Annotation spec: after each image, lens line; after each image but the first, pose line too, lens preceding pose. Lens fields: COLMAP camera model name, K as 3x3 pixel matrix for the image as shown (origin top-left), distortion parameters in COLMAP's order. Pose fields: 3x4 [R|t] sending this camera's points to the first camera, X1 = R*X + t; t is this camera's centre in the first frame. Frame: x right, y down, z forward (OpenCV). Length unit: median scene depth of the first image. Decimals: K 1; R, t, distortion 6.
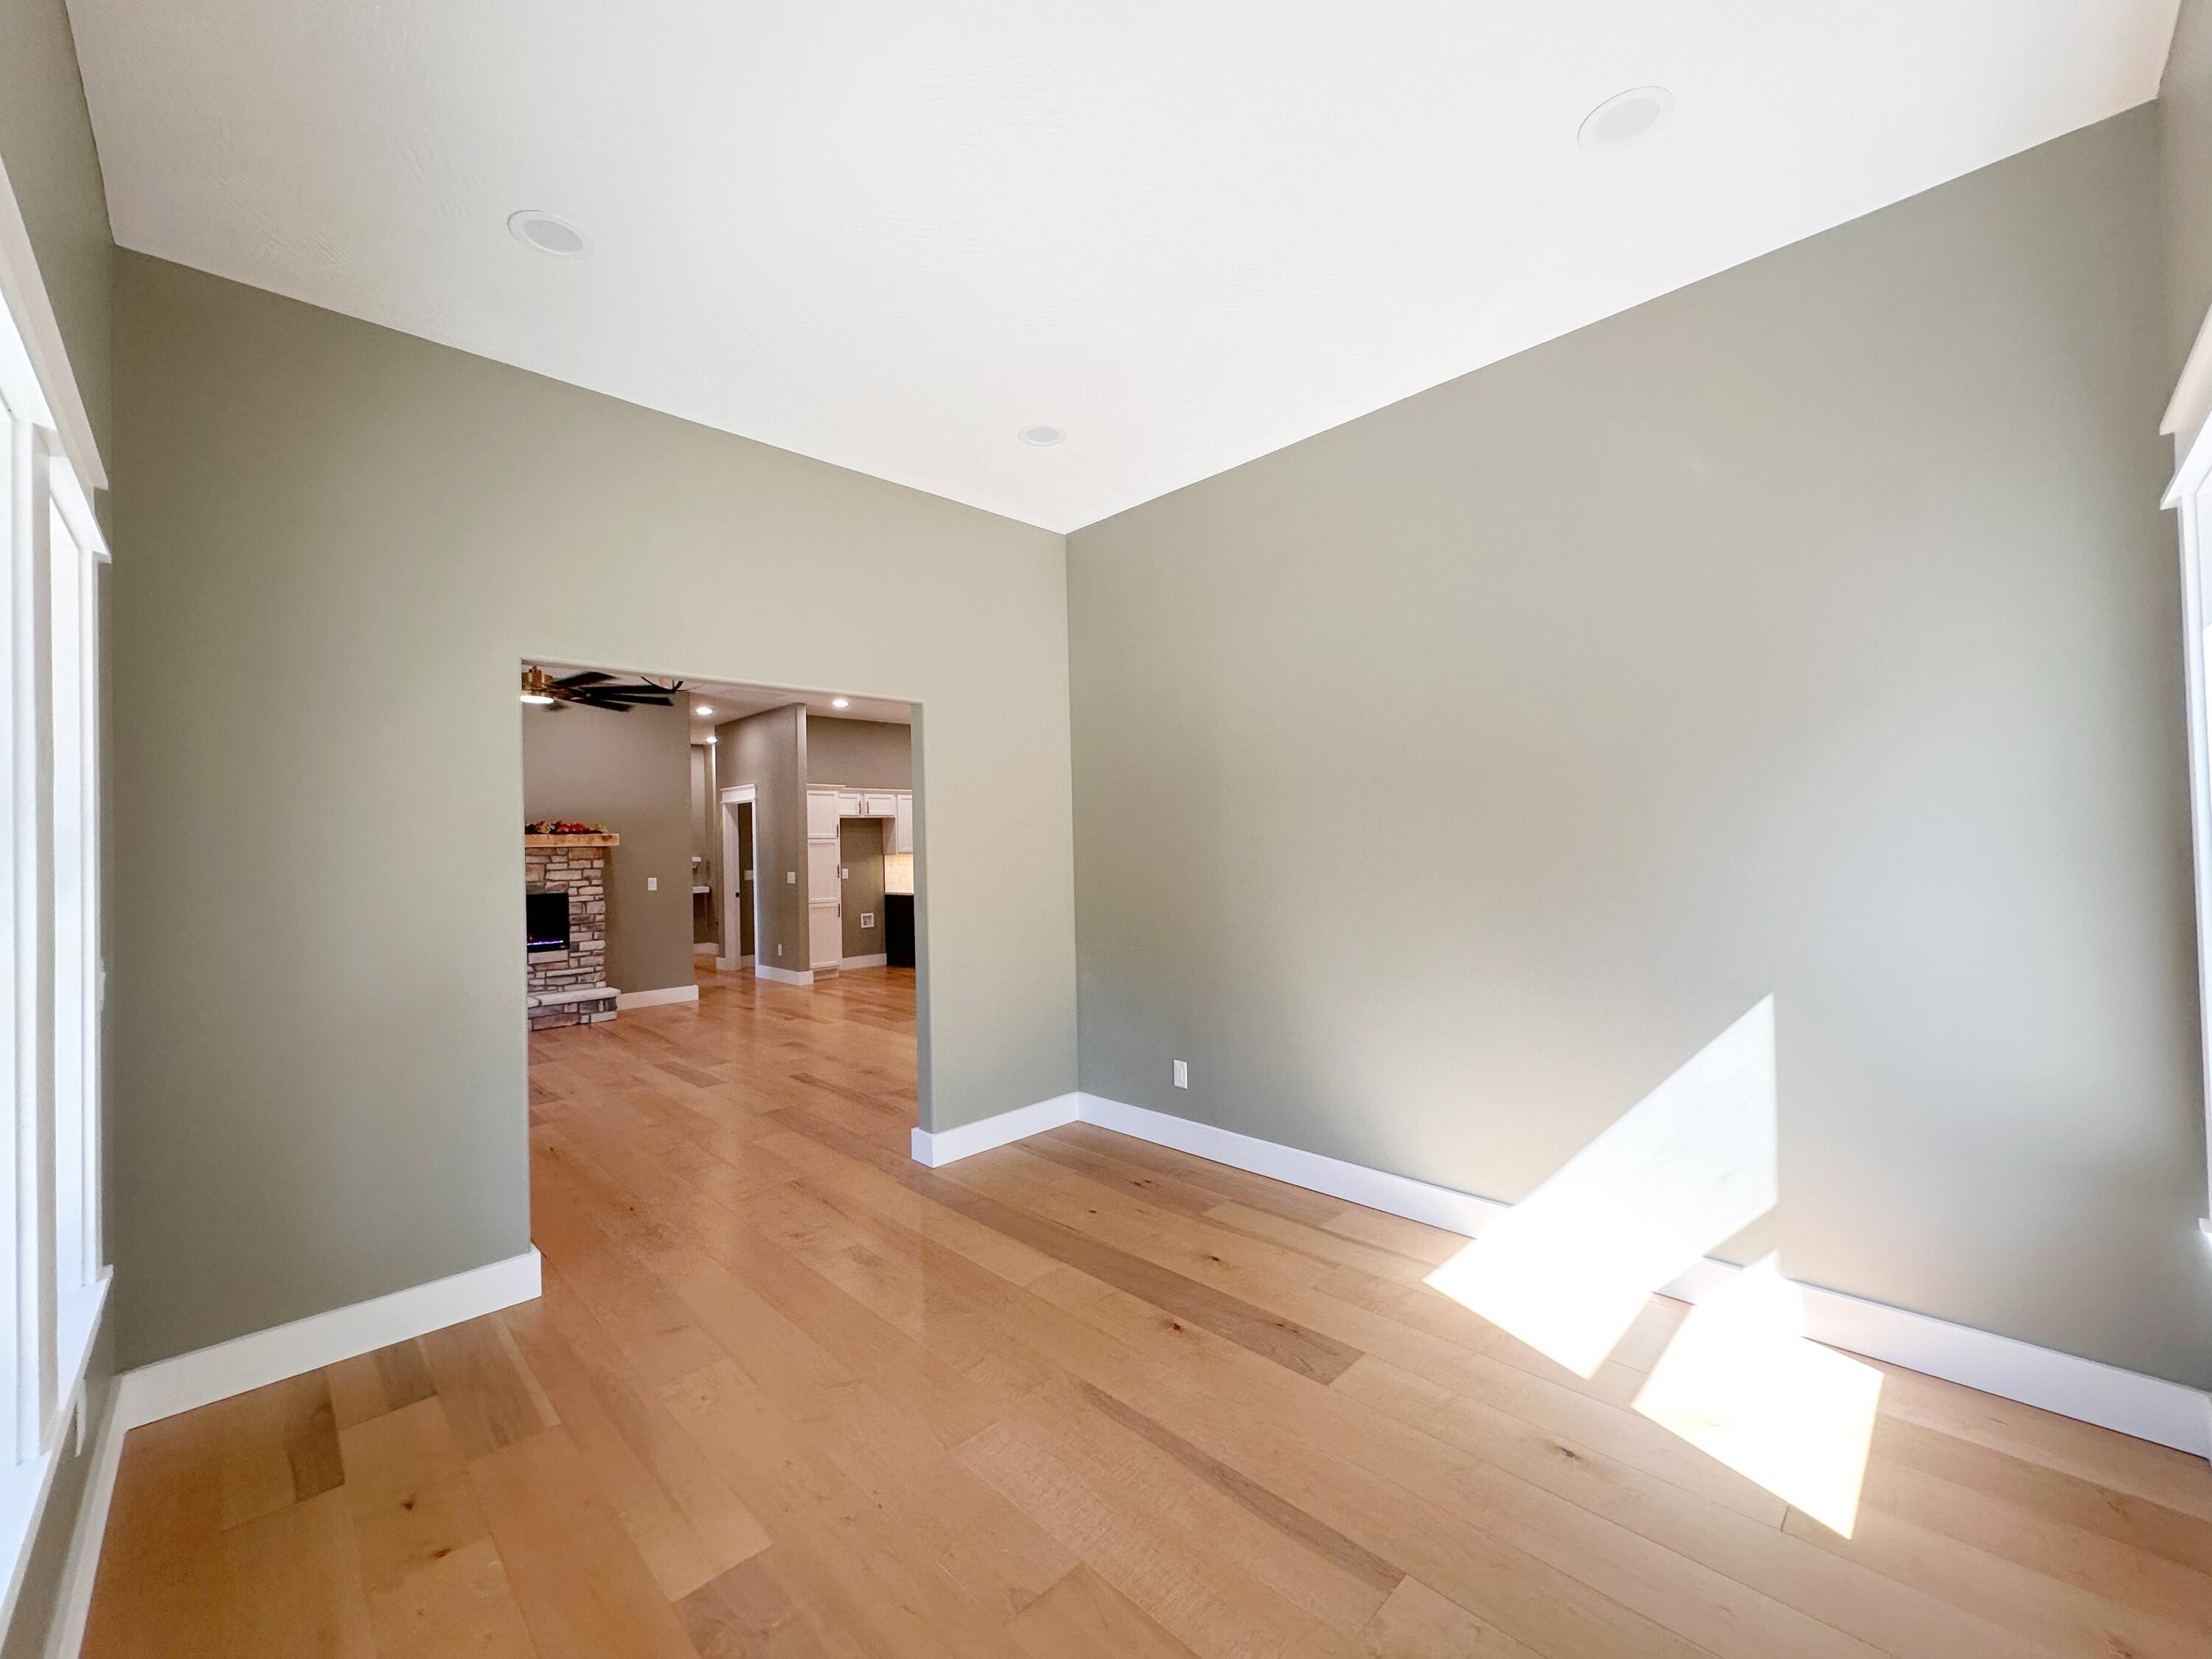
lens RADIAL K [[885.8, 0, 1096.8], [0, 885.8, 829.4], [0, 0, 1]] dist [-0.005580, 0.000764]
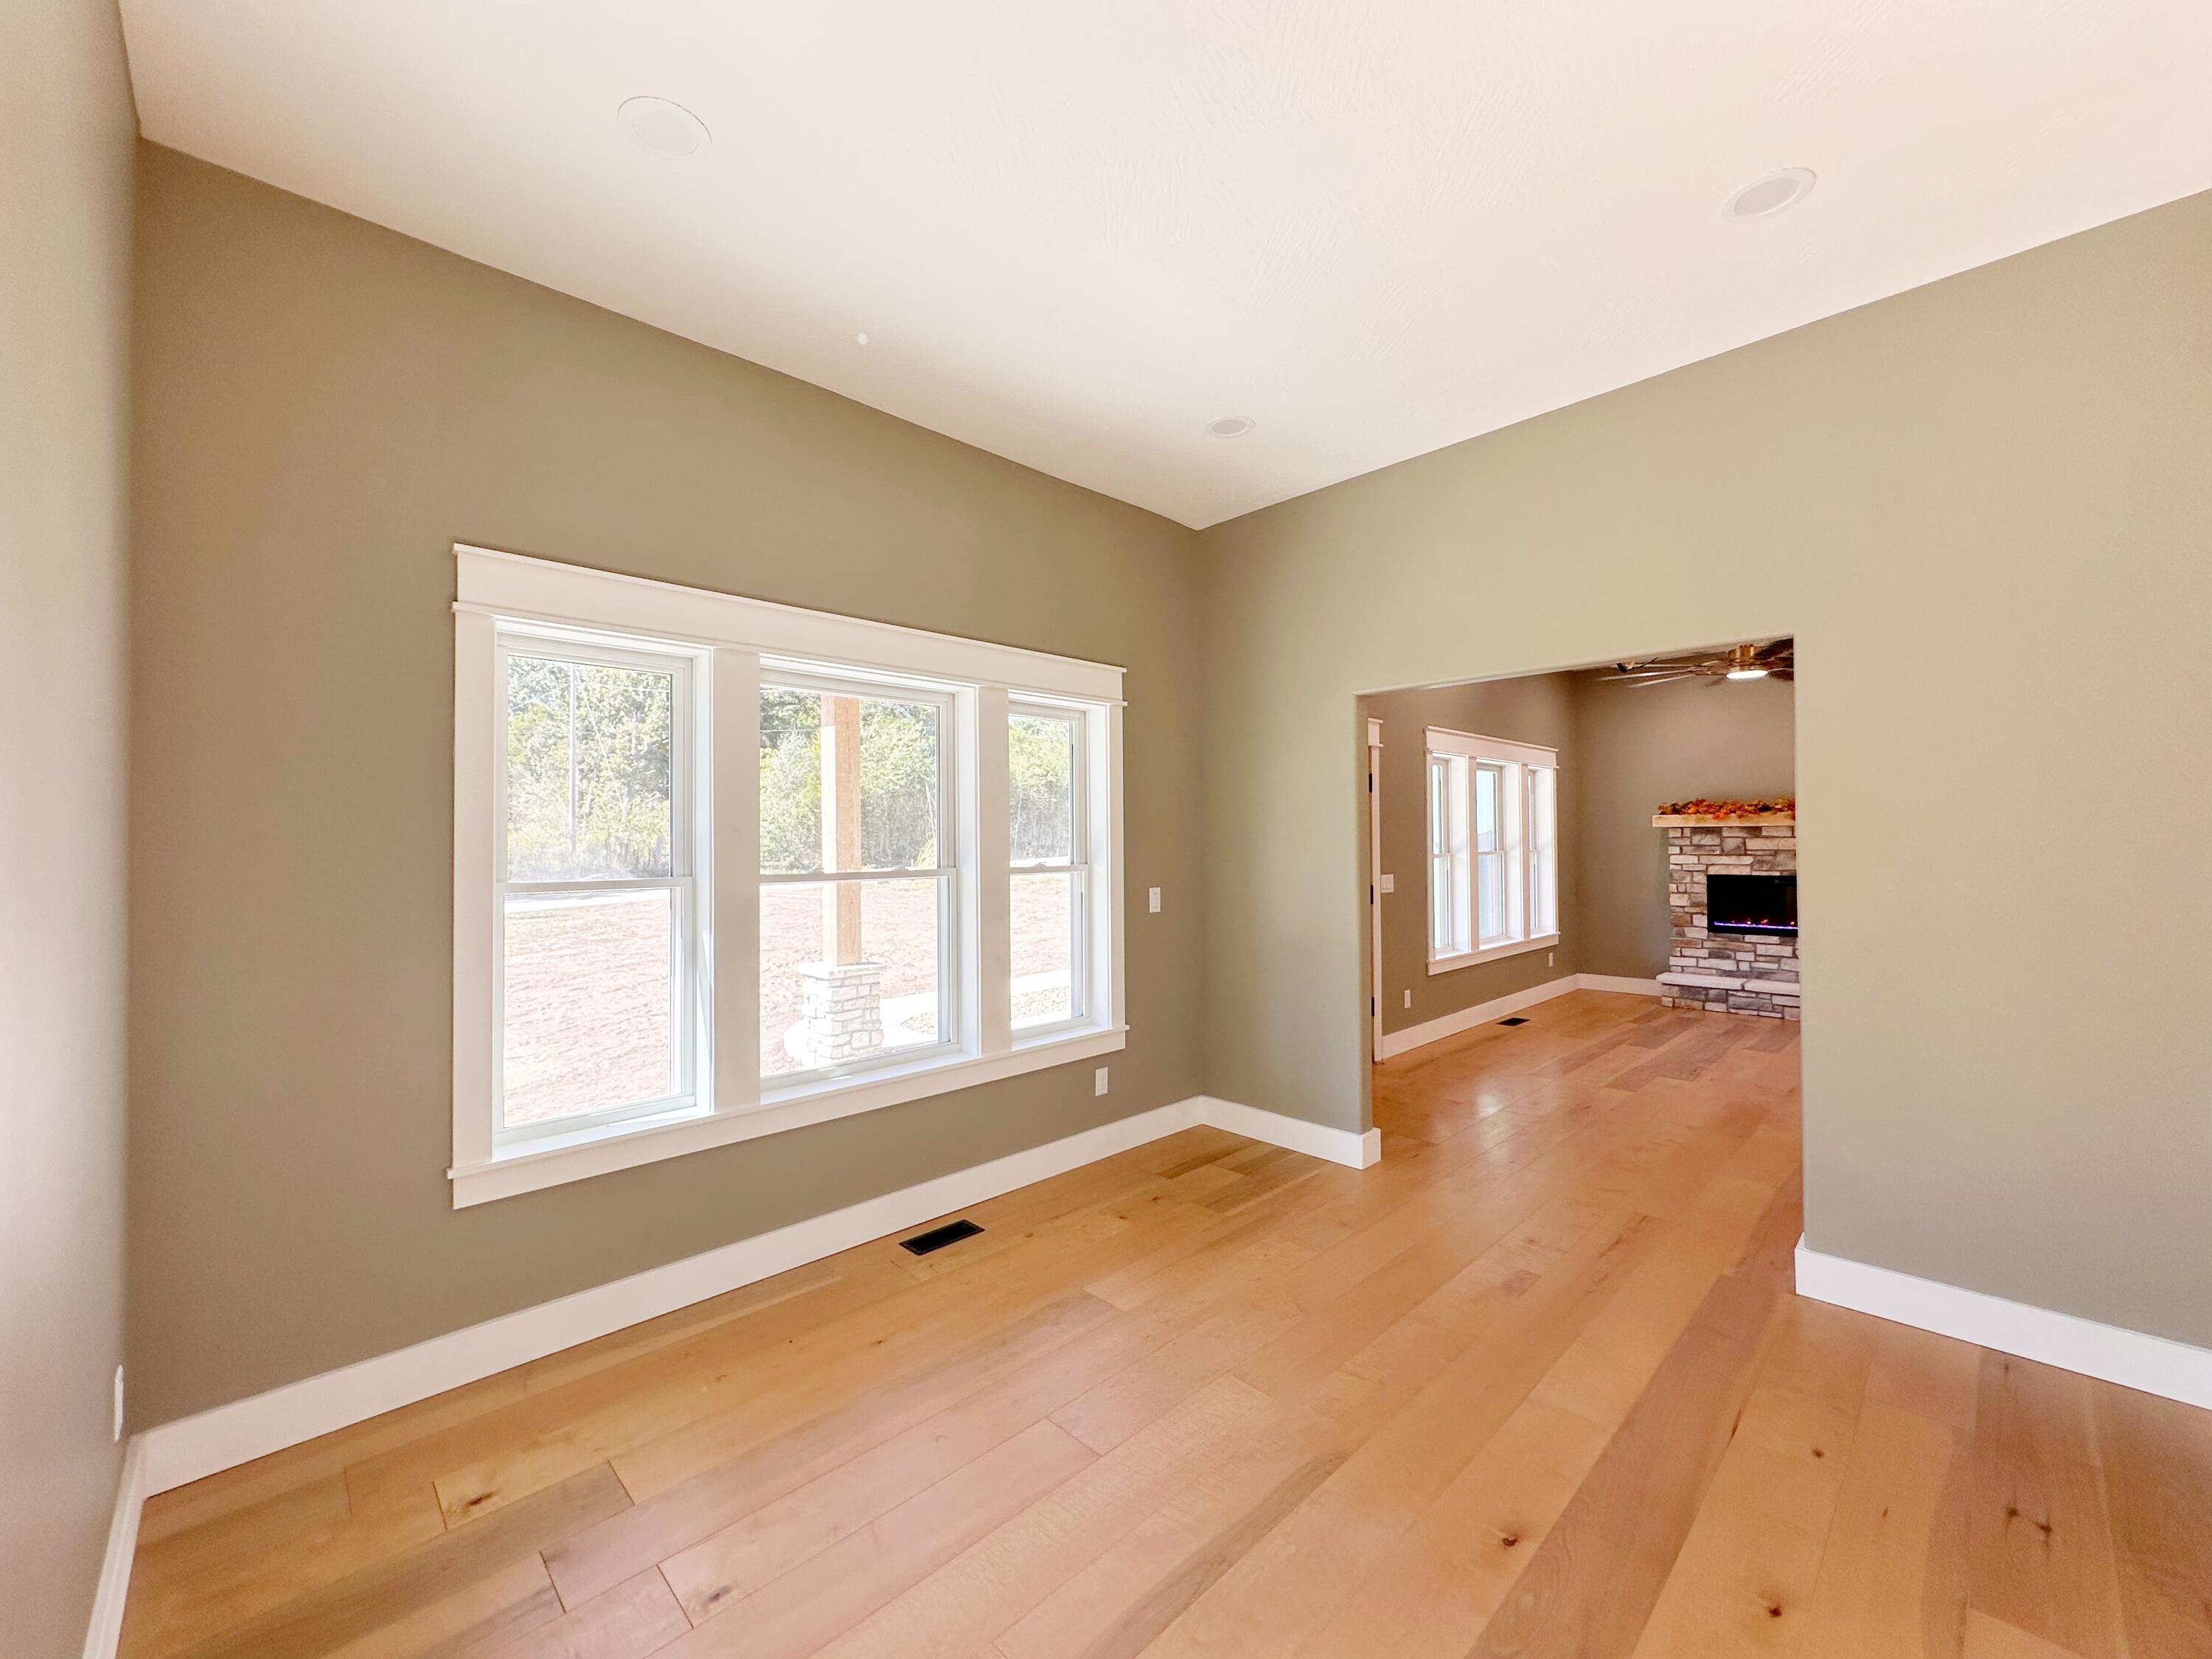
lens RADIAL K [[885.8, 0, 1113.9], [0, 885.8, 833.1], [0, 0, 1]] dist [-0.005580, 0.000764]
pose [[-0.006284, 0.015691, -0.999857, 0.791951], [0.024552, 0.999578, 0.015532, -0.015617], [0.999679, -0.024451, -0.006667, 0.716412]]
